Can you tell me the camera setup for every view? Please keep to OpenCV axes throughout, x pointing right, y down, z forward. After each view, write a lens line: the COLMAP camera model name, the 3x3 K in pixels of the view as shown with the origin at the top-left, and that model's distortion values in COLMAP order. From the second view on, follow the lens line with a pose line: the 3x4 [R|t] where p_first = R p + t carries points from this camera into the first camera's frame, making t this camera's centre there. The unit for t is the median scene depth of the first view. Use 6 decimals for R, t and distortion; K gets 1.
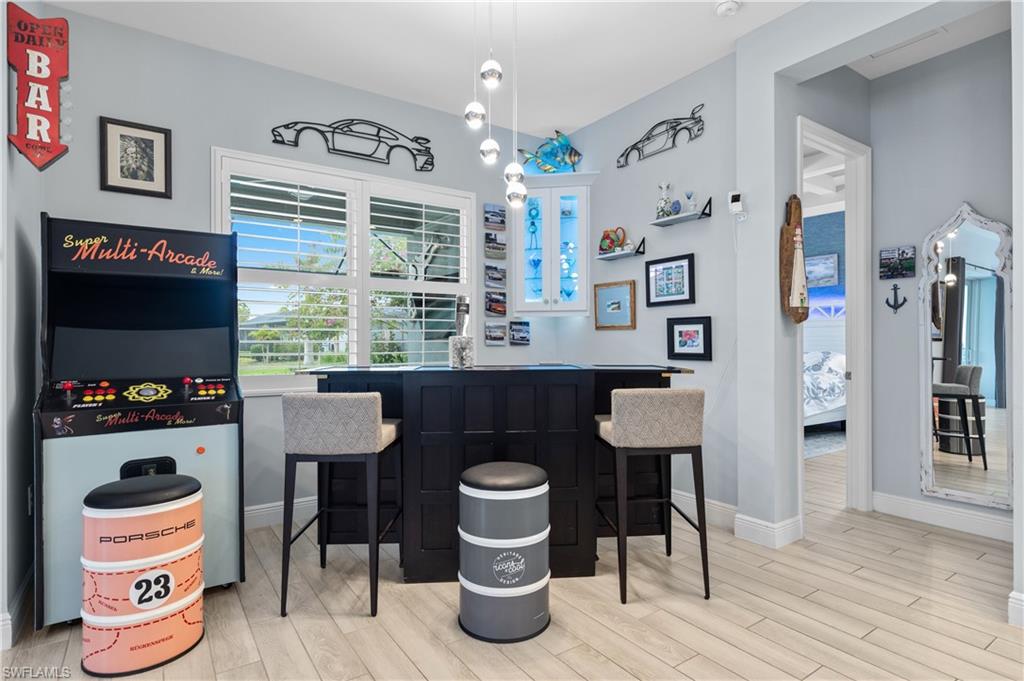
lens RADIAL K [[538.9, 0, 511.9], [0, 538.9, 341.3], [0, 0, 1]] dist [-0.001736, -0.000342]
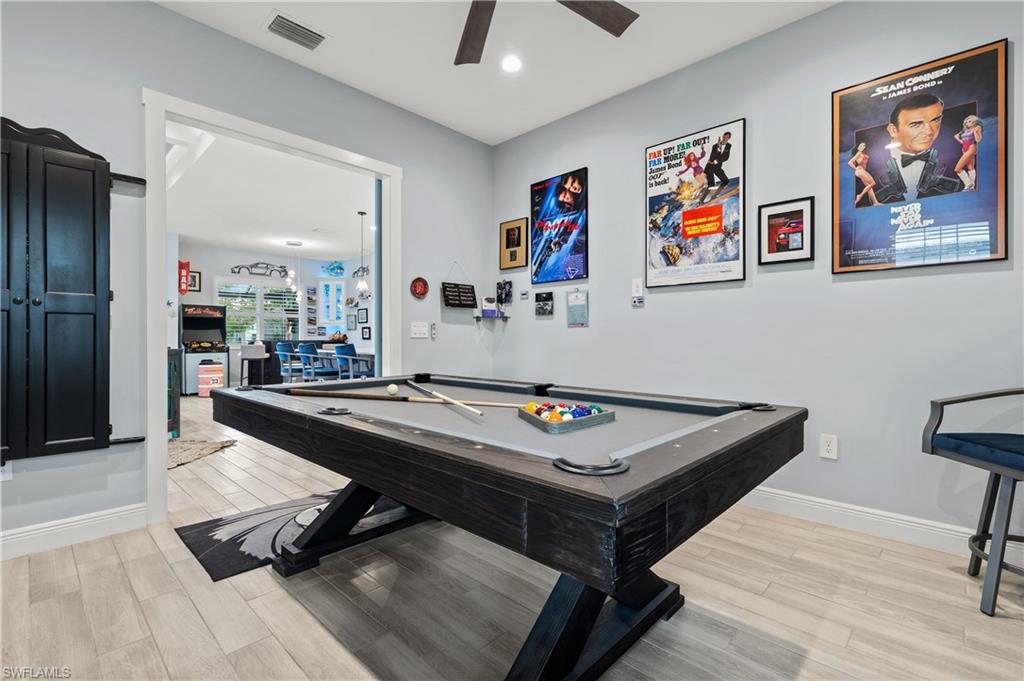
lens RADIAL K [[468.4, 0, 510.8], [0, 468.4, 337.4], [0, 0, 1]] dist [0.002608, 0.000654]
pose [[0.978413, 0.003955, 0.206622, 0.704994], [-0.004163, 0.999991, 0.000571, 0.018853], [-0.206618, -0.001419, 0.978421, -2.394834]]
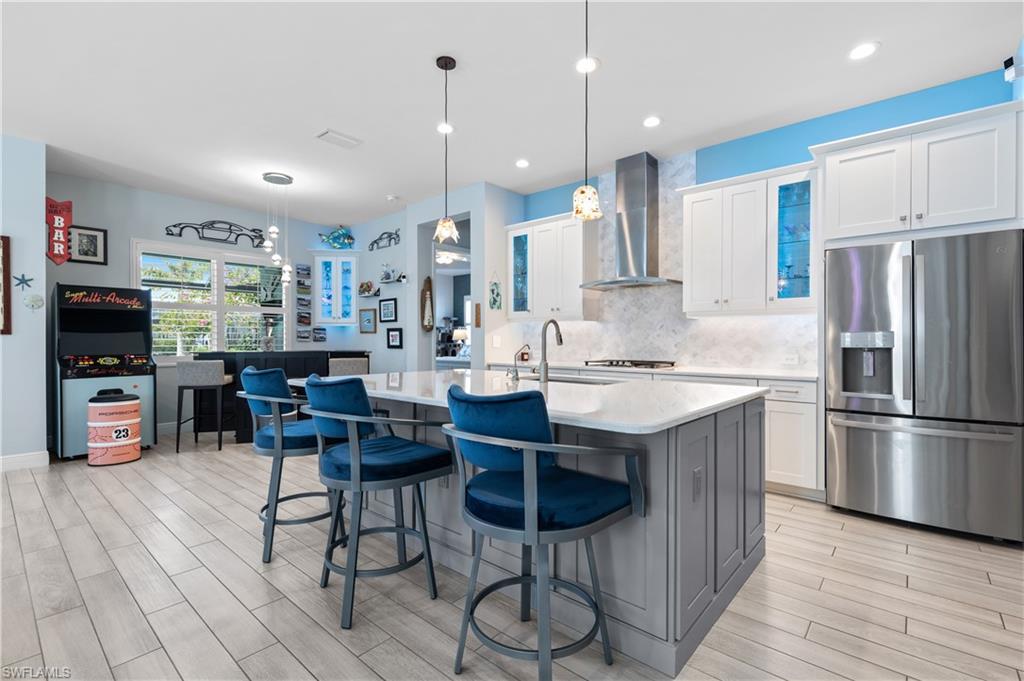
lens RADIAL K [[468.4, 0, 514.1], [0, 468.4, 340.9], [0, 0, 1]] dist [0.002608, 0.000654]
pose [[0.966748, 0.003502, 0.255708, 0.361123], [-0.004667, 0.999981, 0.003948, -0.004651], [-0.255689, -0.005010, 0.966746, -1.032038]]
